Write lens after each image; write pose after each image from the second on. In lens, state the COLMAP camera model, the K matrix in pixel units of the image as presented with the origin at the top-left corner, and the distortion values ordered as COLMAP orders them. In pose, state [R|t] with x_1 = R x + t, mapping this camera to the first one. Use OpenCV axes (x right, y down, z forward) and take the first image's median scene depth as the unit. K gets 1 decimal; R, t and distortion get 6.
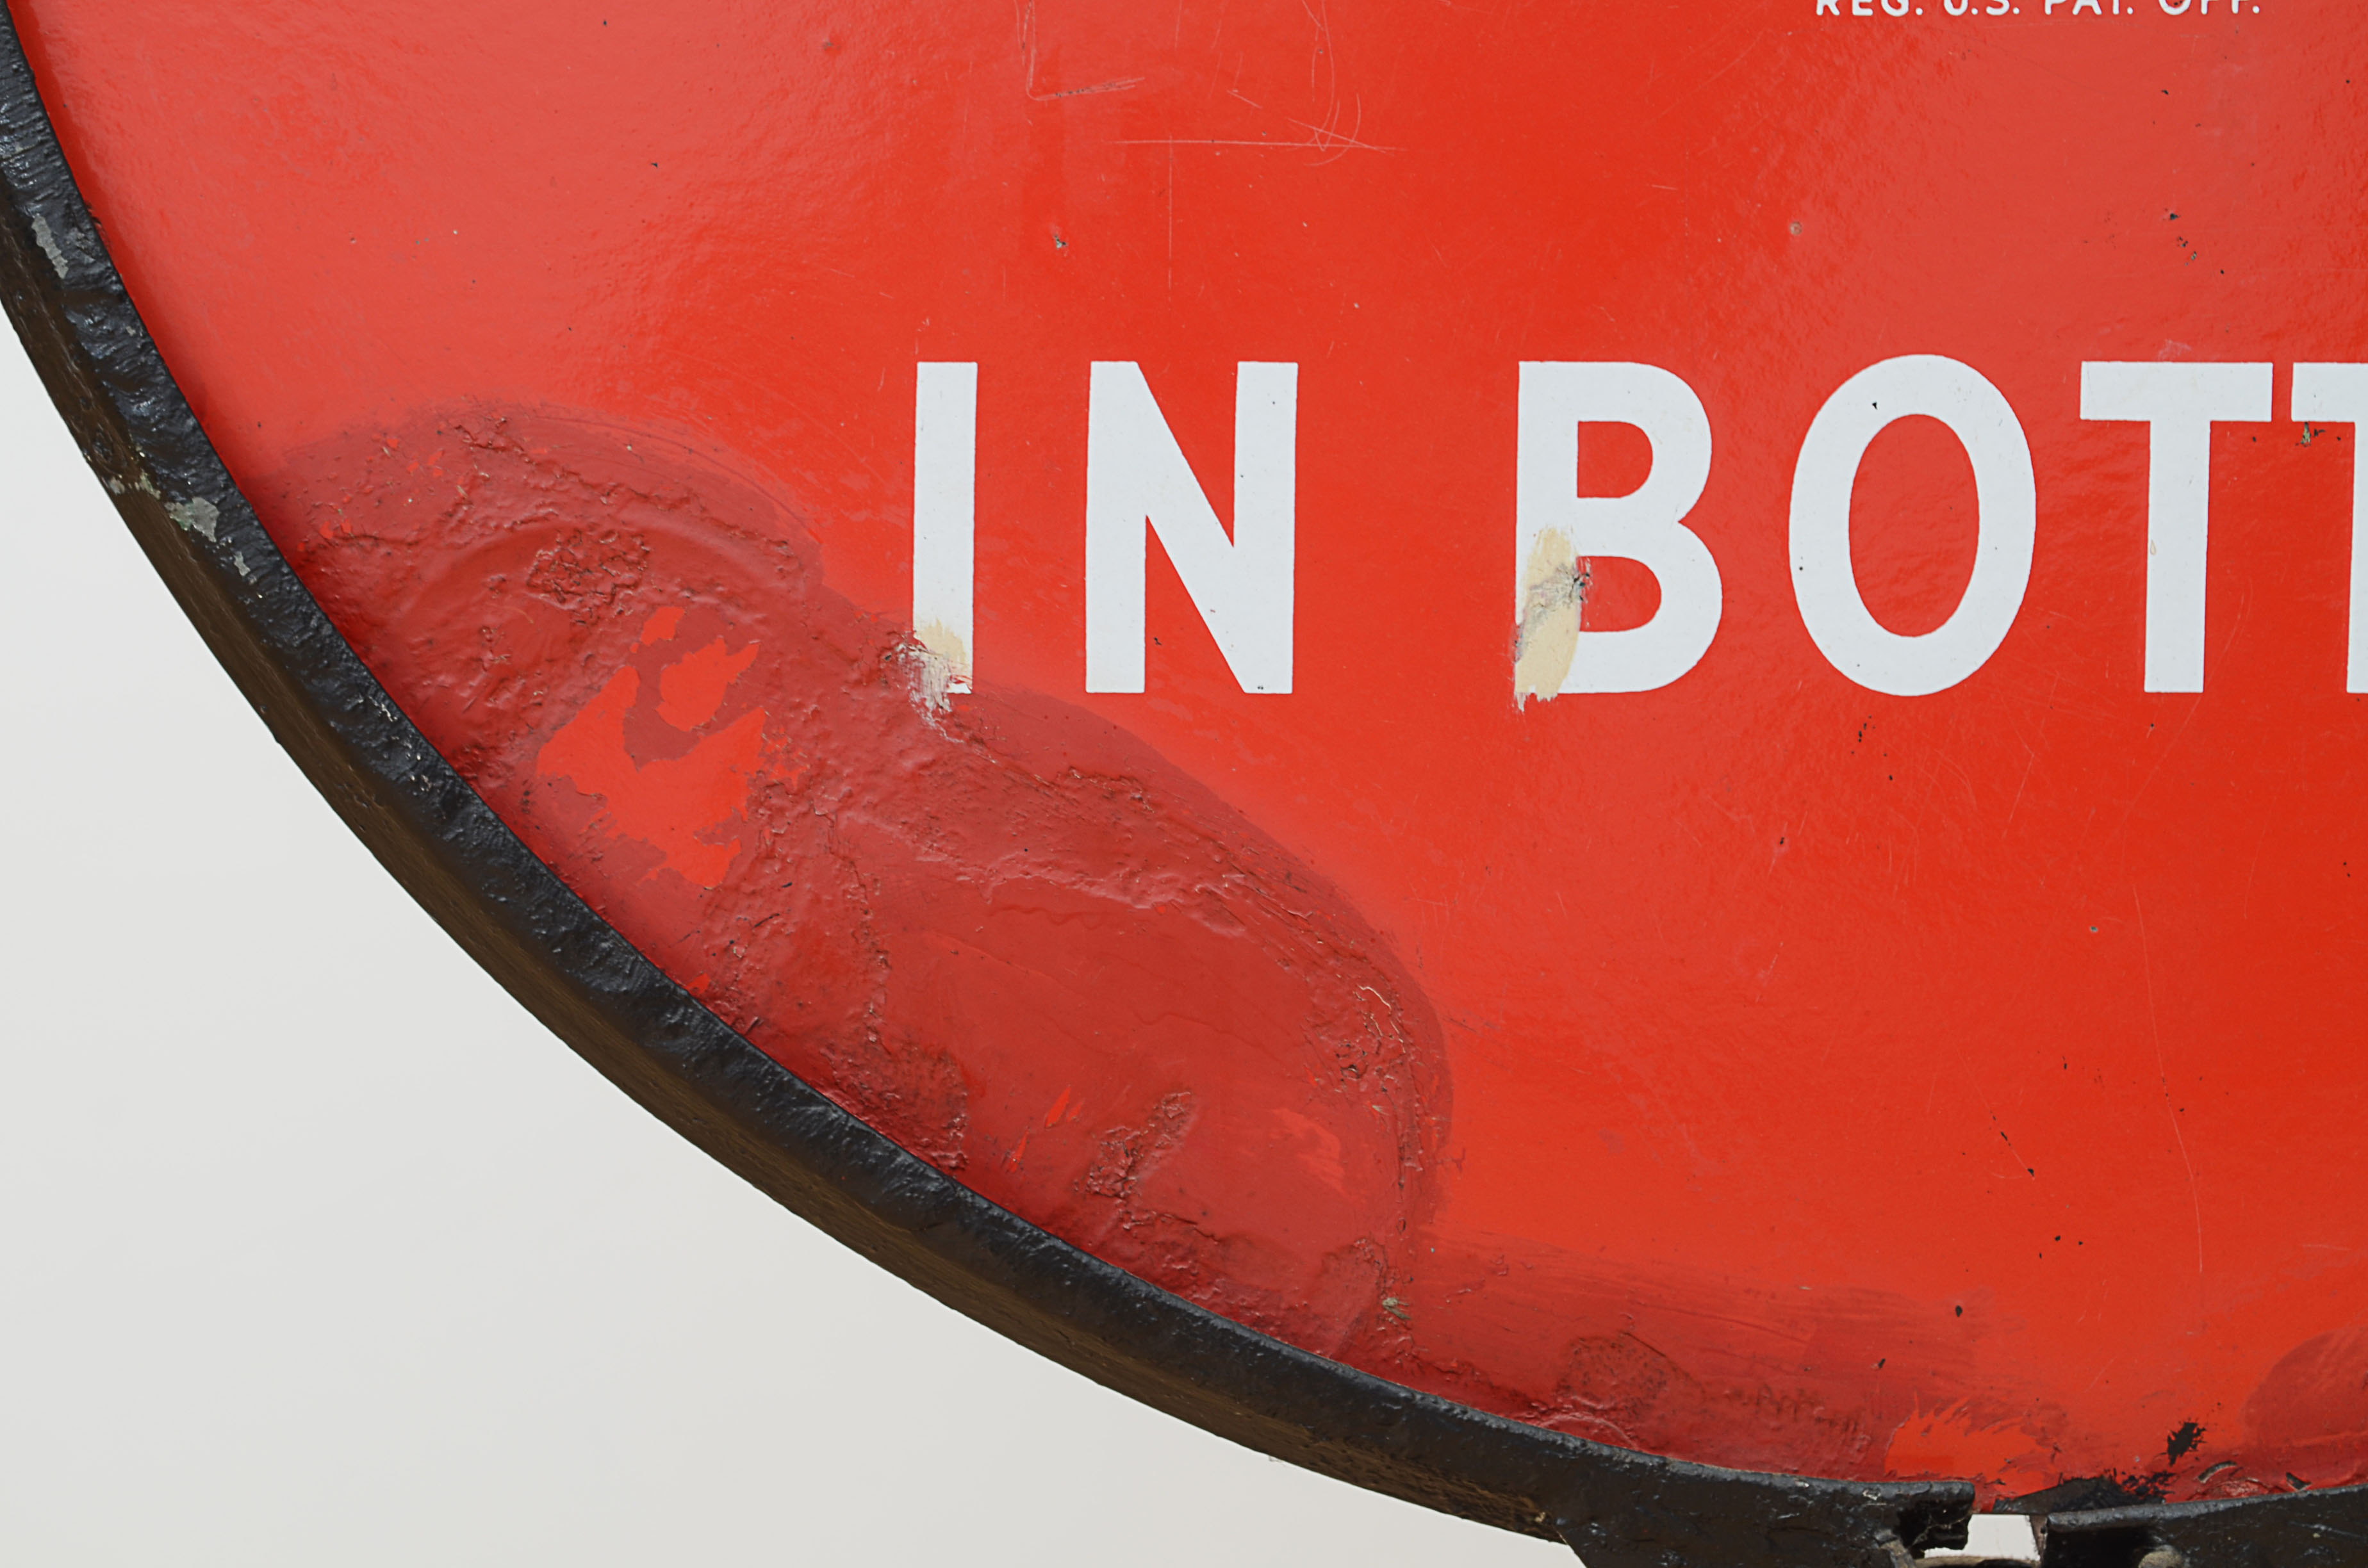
lens RADIAL K [[4469.9, 0, 1184.0], [0, 4469.9, 784.0], [0, 0, 1]] dist [0.007719, 0.233253]
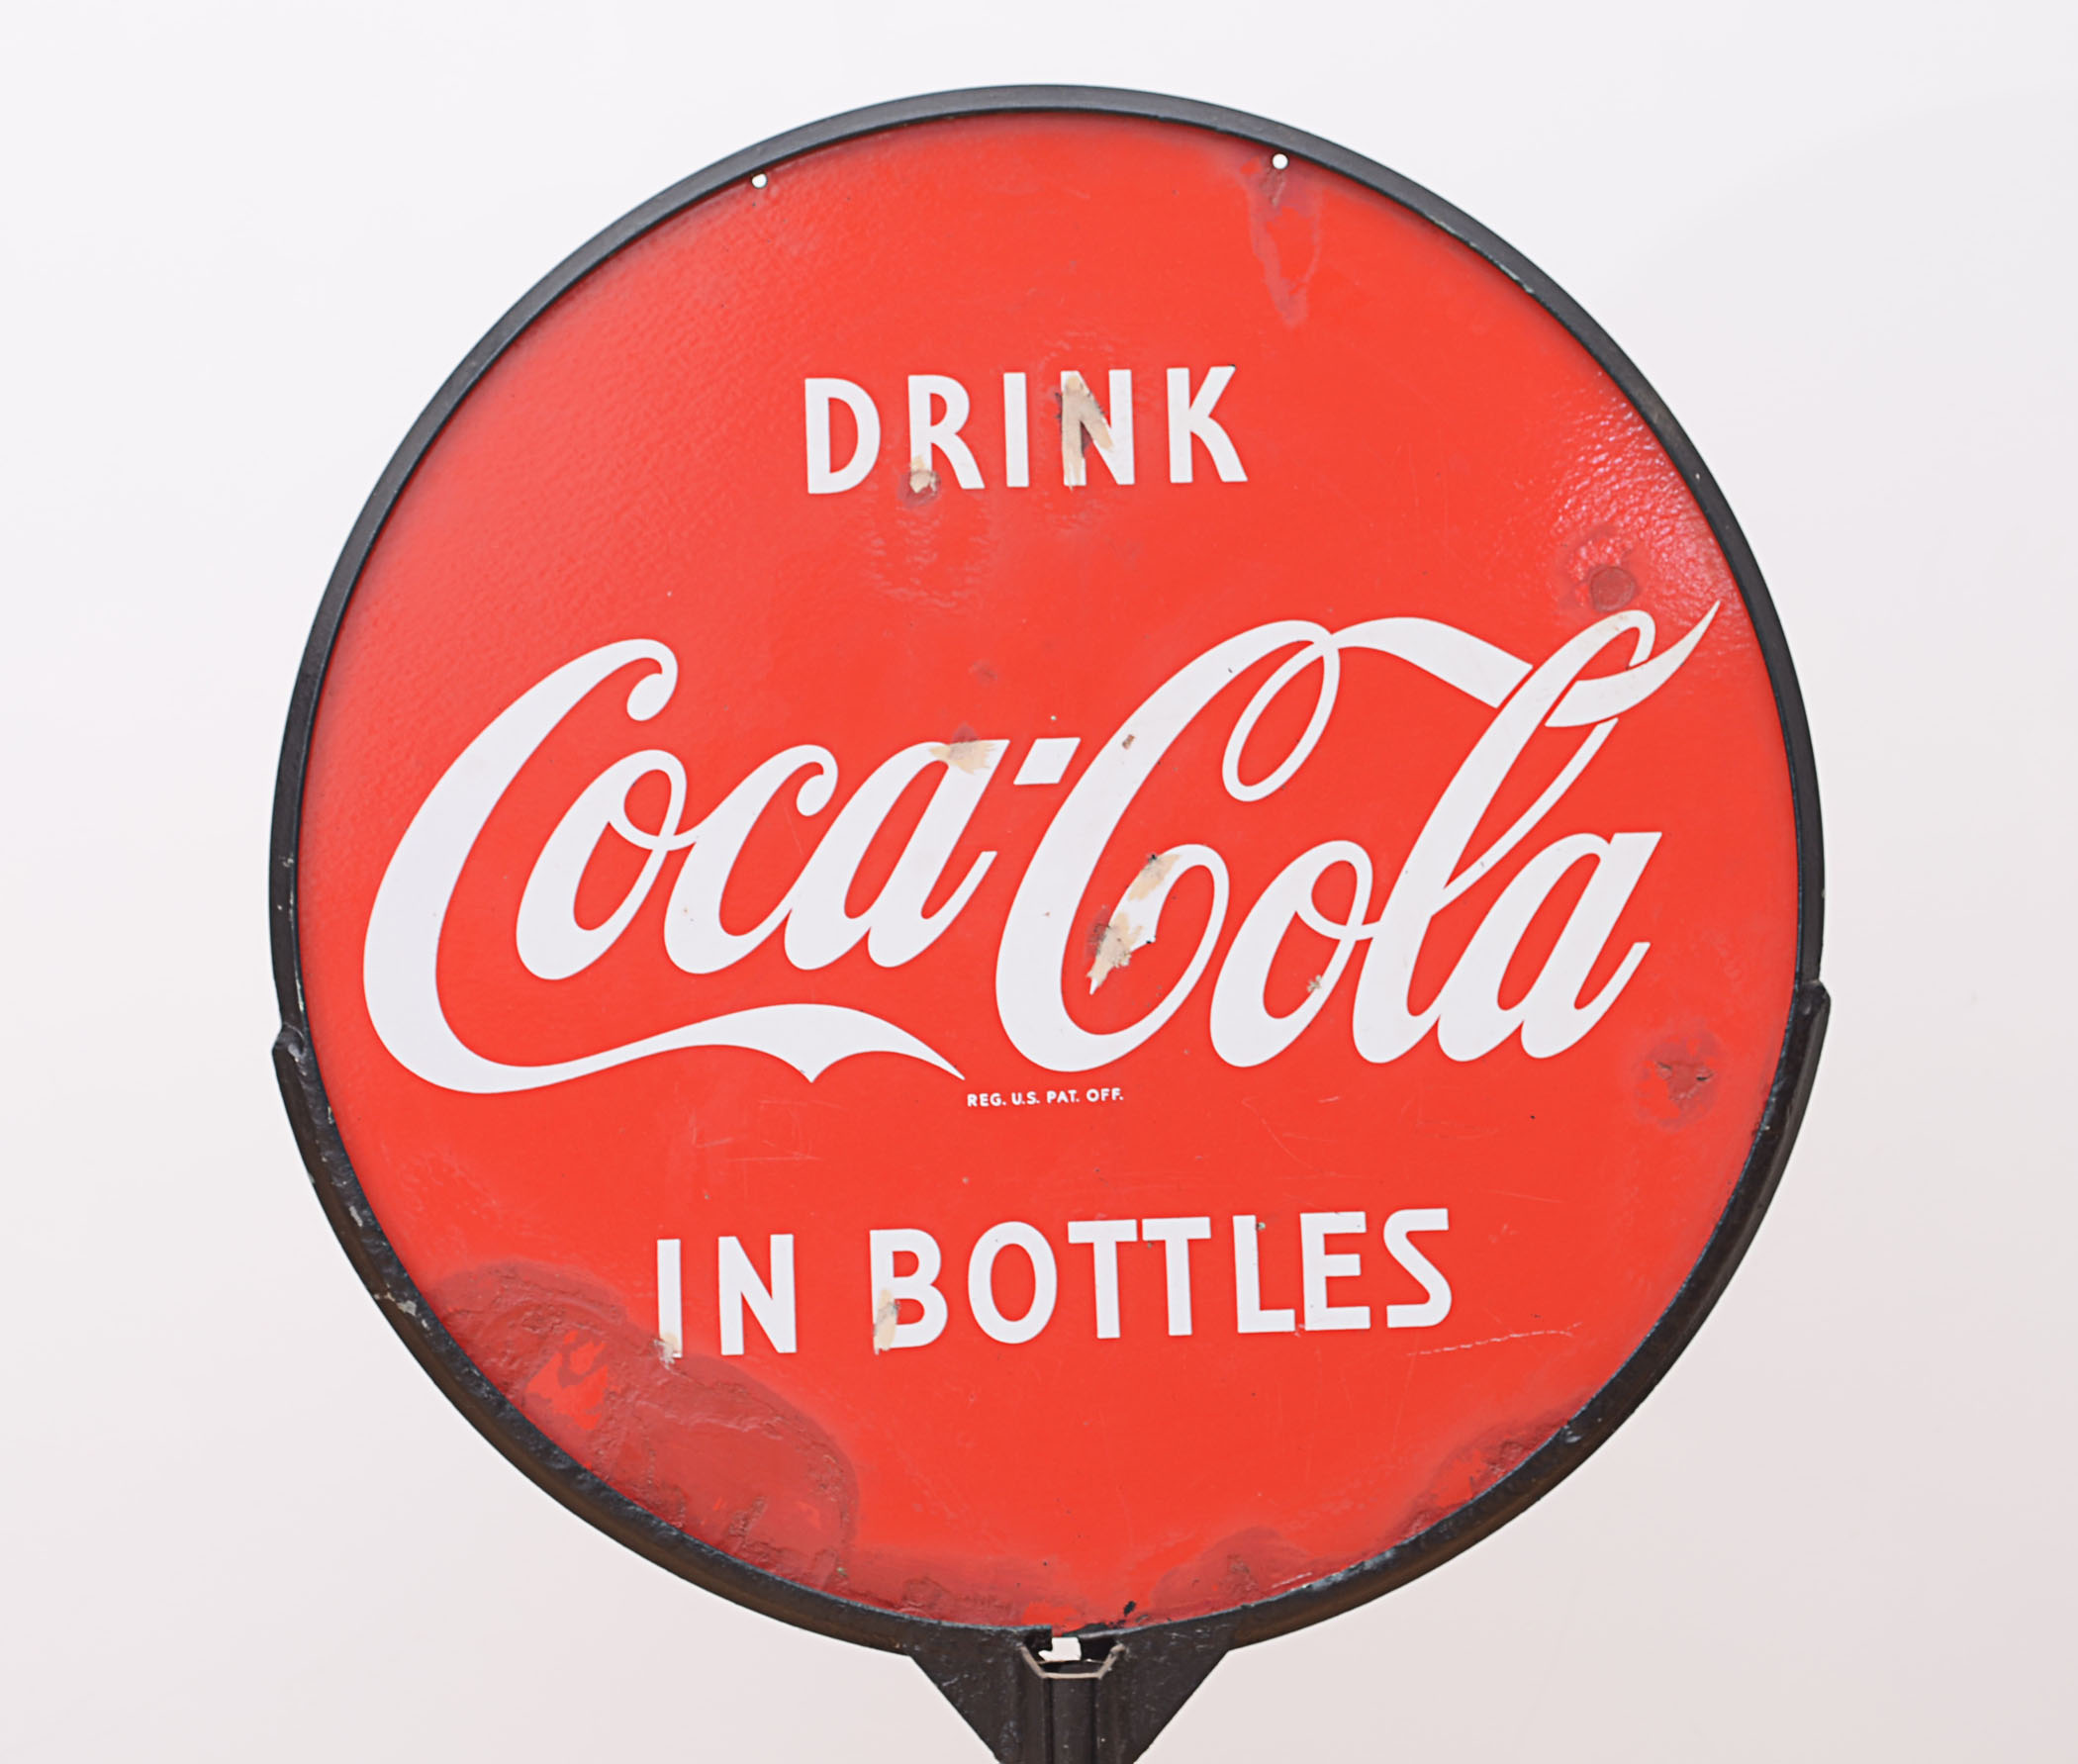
lens RADIAL K [[5356.8, 0, 1039.0], [0, 5356.8, 882.0], [0, 0, 1]] dist [0.035053, 0.321115]
pose [[0.998778, -0.041245, 0.027235, 0.097637], [0.043453, 0.995329, -0.086214, -0.017133], [-0.023551, 0.087292, 0.995904, -2.389688]]
